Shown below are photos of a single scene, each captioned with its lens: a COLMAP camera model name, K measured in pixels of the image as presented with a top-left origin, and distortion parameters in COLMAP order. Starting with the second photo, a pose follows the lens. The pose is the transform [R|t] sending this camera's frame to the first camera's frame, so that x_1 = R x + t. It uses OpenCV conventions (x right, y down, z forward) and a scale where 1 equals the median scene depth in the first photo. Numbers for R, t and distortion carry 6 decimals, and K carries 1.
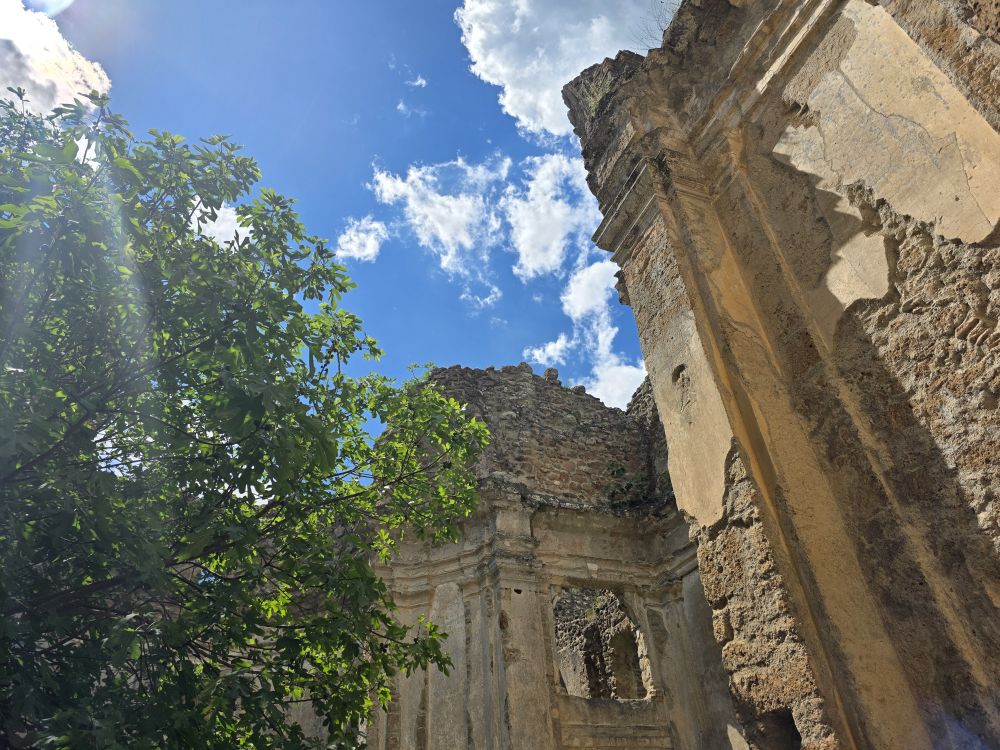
lens RADIAL K [[652.6, 0, 498.5], [0, 652.6, 370.9], [0, 0, 1]] dist [0.014717, -0.012614]
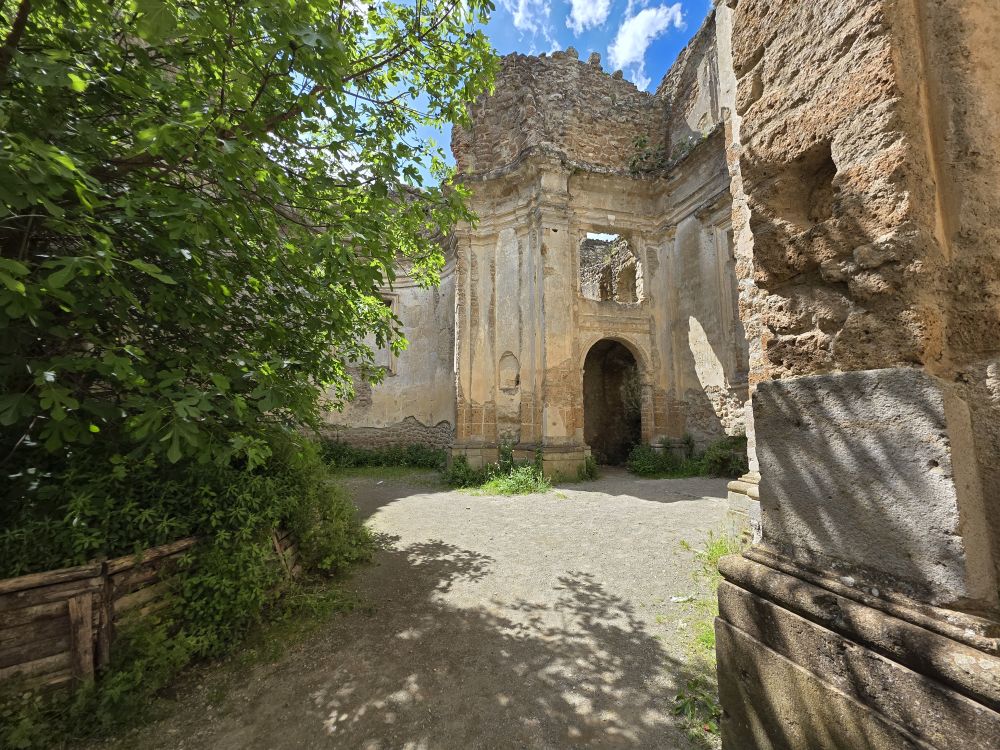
lens RADIAL K [[400.9, 0, 496.8], [0, 400.9, 376.6], [0, 0, 1]] dist [-0.003545, -0.000553]
pose [[0.990945, 0.031903, -0.130421, 0.024891], [0.046724, 0.828709, 0.557726, 0.096017], [0.125874, -0.558770, 0.819715, 0.082254]]
